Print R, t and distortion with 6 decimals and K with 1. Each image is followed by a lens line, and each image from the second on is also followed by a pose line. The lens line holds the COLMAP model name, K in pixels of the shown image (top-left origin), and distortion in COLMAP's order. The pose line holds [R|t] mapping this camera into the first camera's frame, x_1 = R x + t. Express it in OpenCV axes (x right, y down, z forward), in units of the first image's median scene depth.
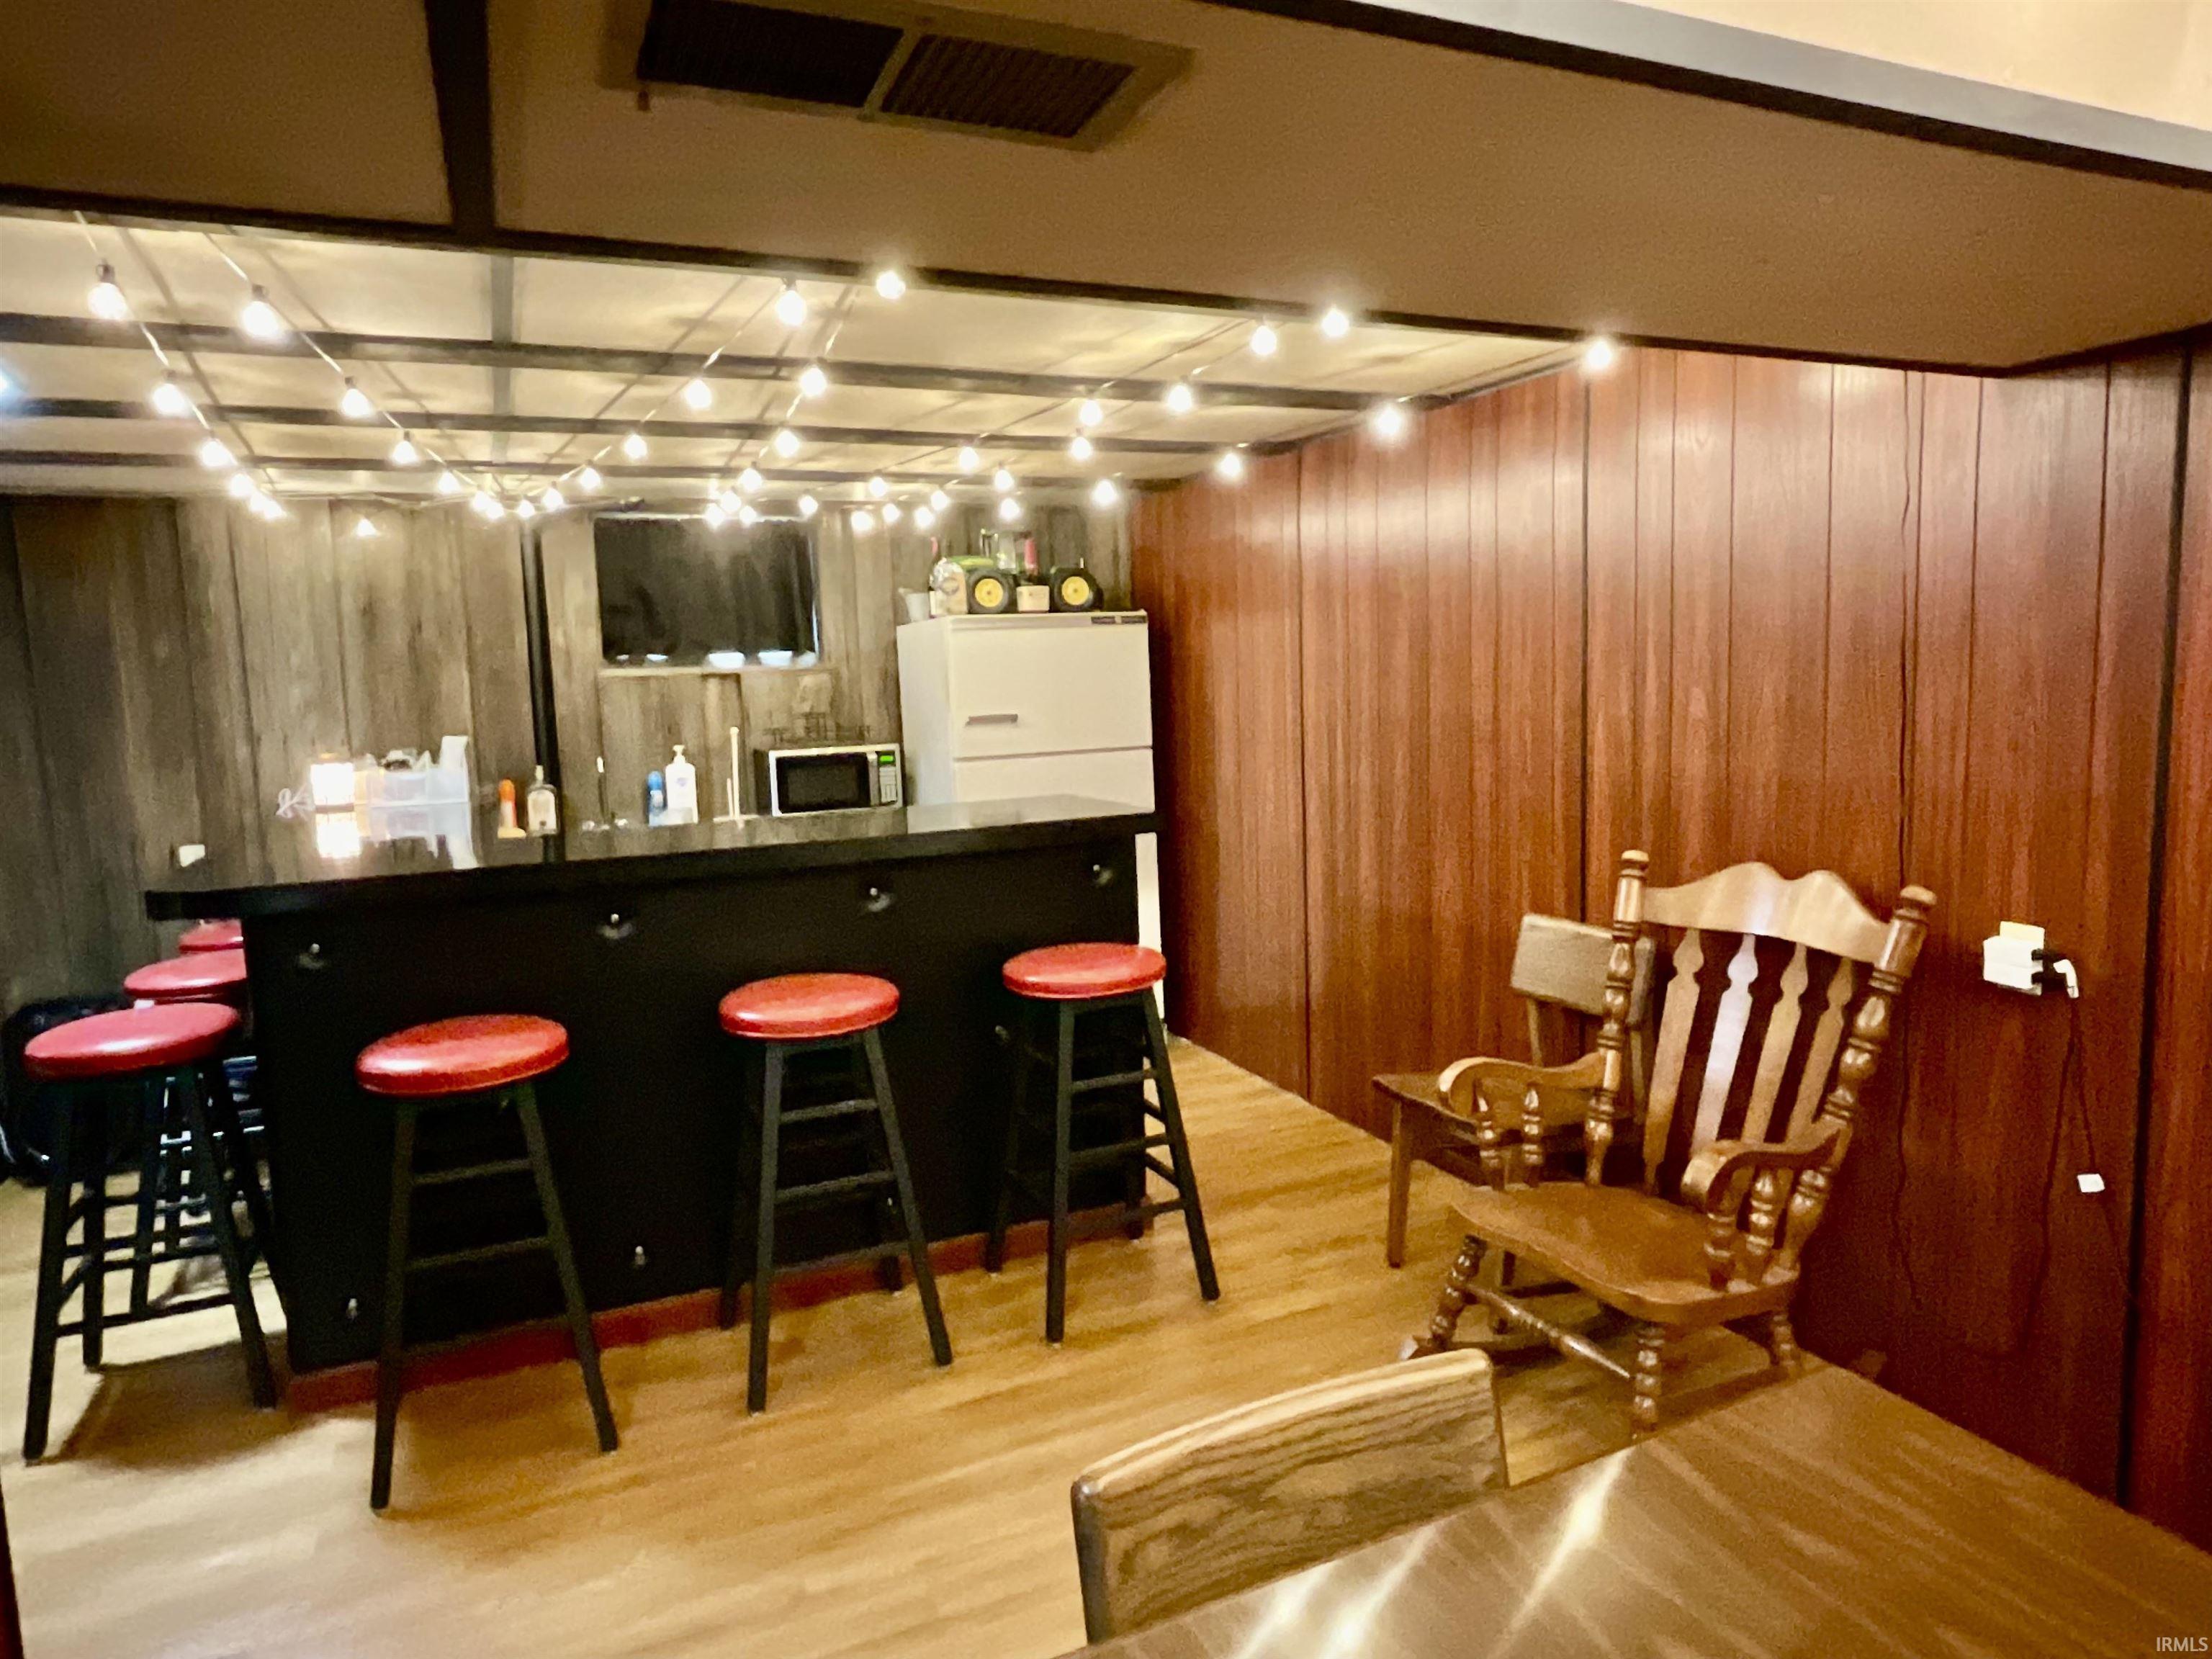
lens RADIAL K [[1335.9, 0, 1102.7], [0, 1335.9, 827.8], [0, 0, 1]] dist [-0.029647, 0.000089]
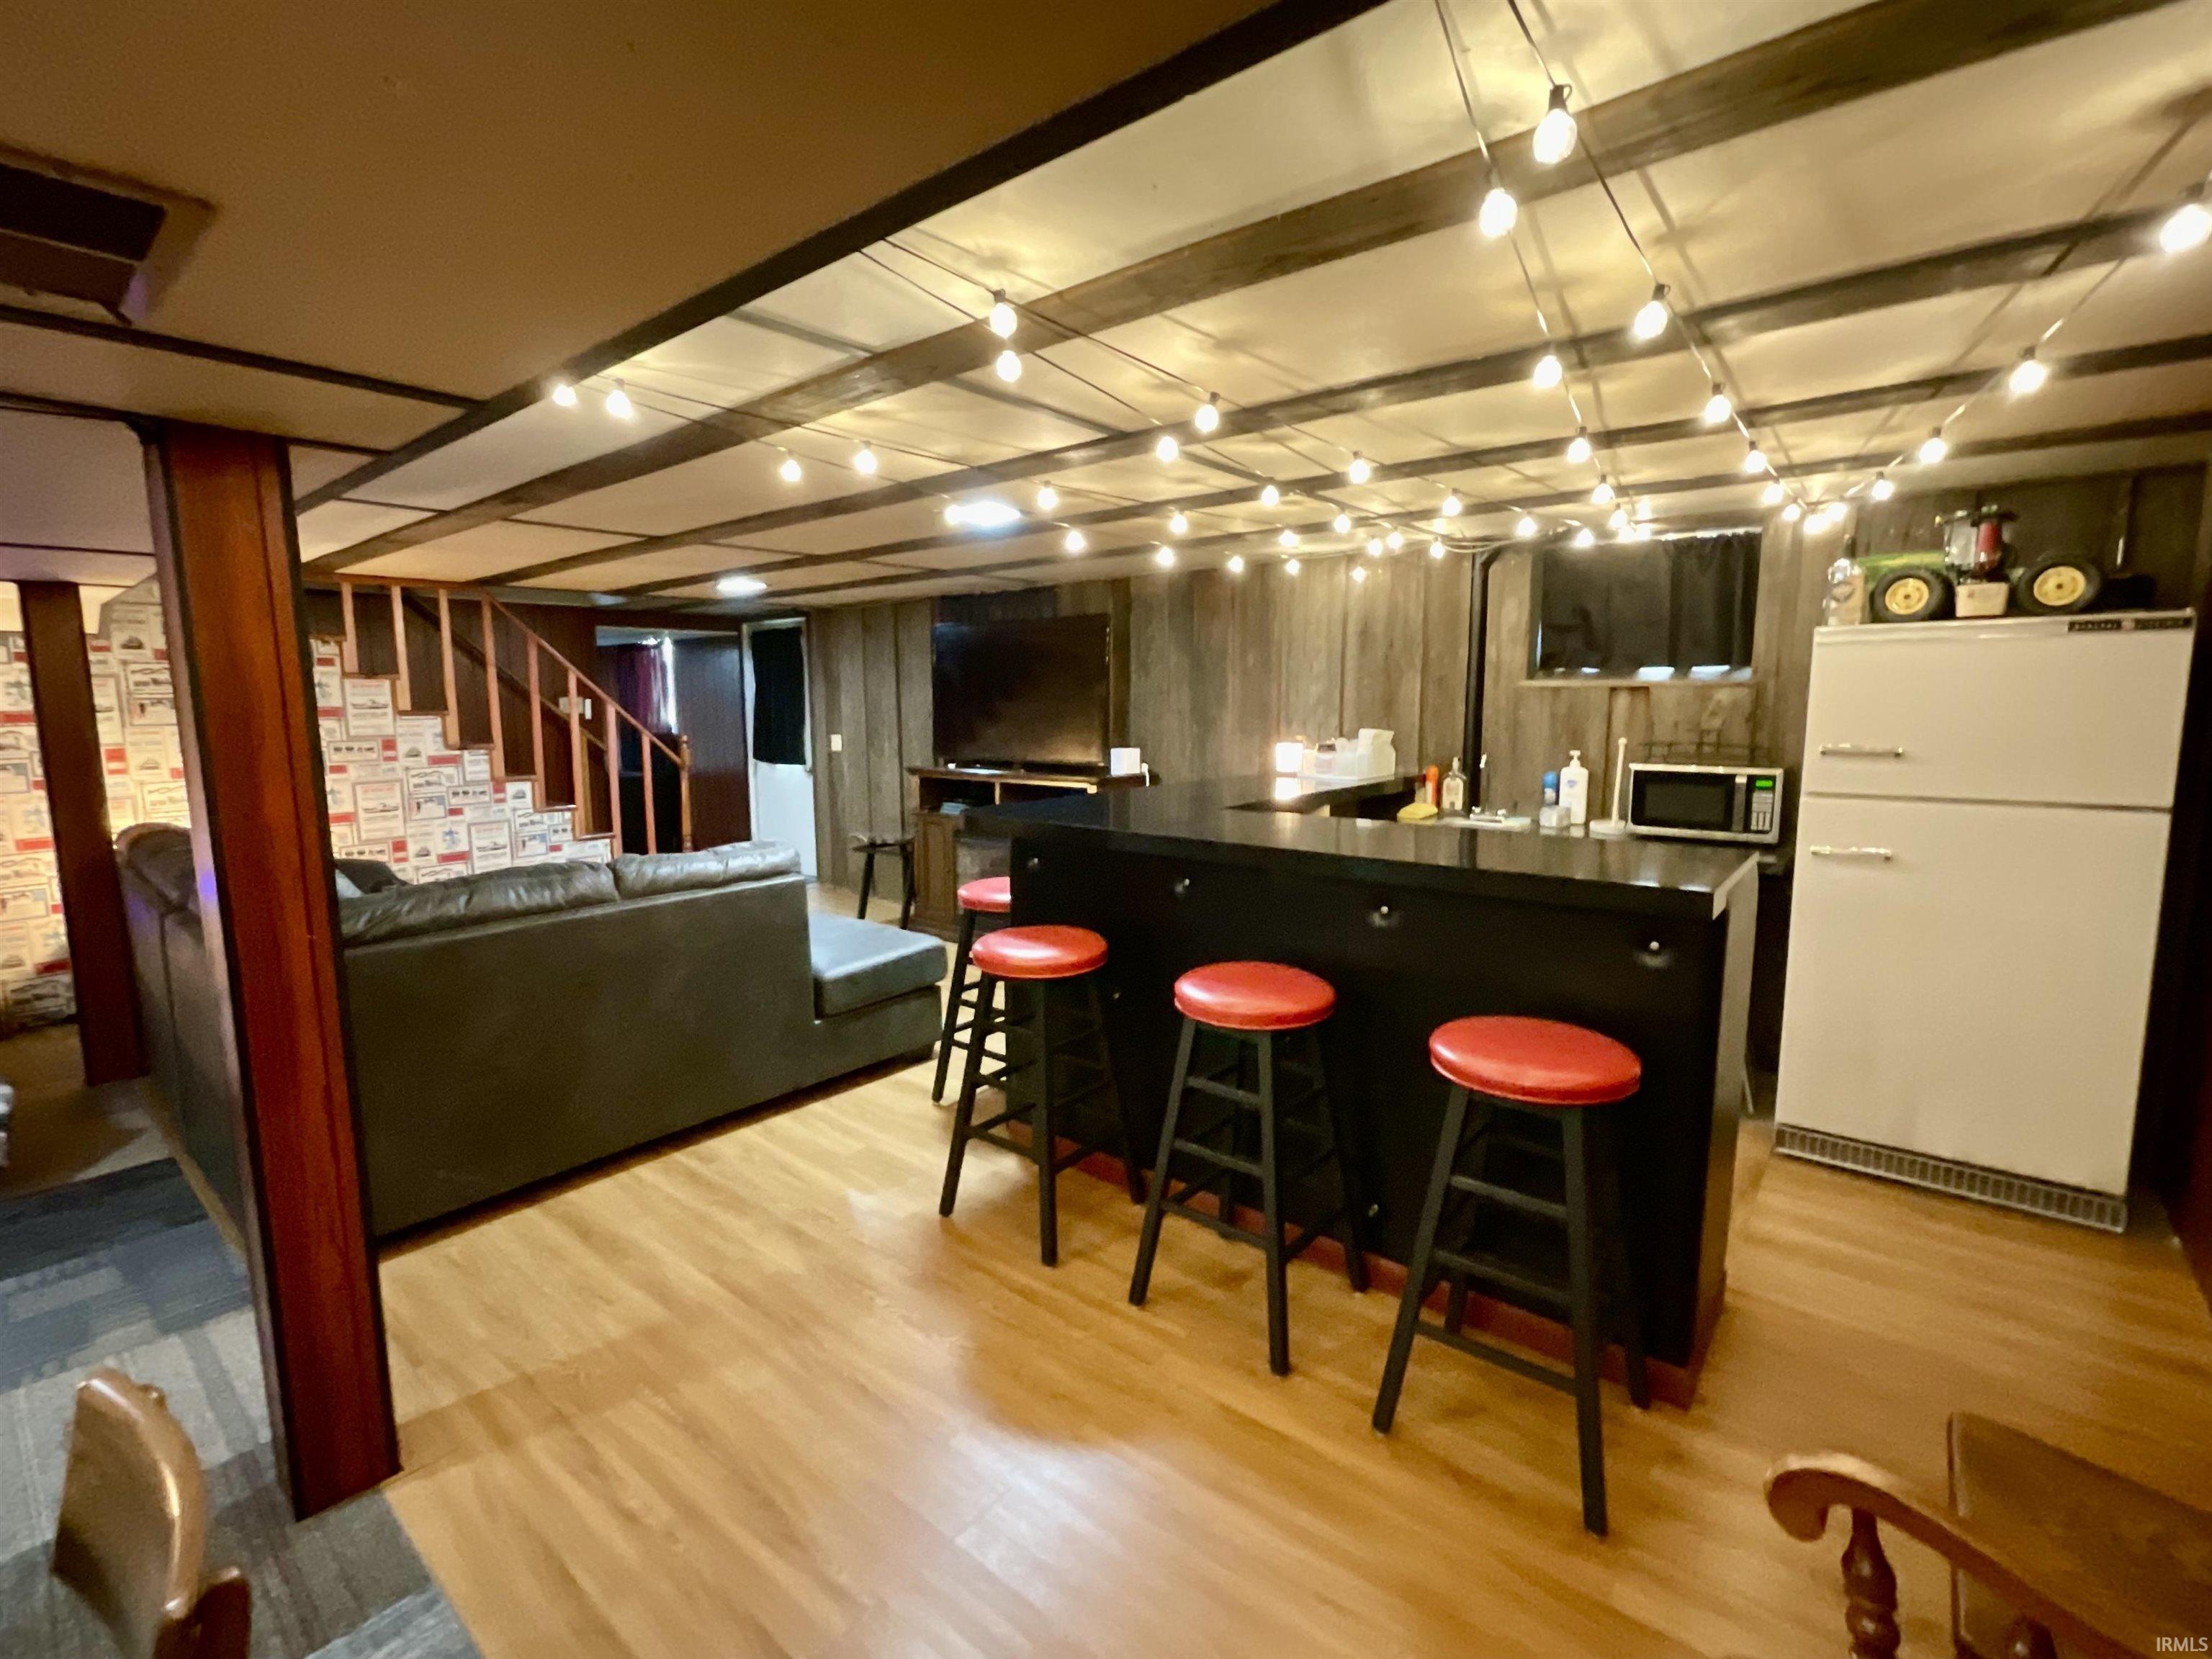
lens RADIAL K [[990.3, 0, 1106.0], [0, 990.3, 829.3], [0, 0, 1]] dist [-0.013630, 0.007590]
pose [[0.455091, 0.150565, -0.877623, 0.236445], [-0.117499, 0.987136, 0.108424, -0.041402], [0.882659, 0.053777, 0.466928, 0.285804]]
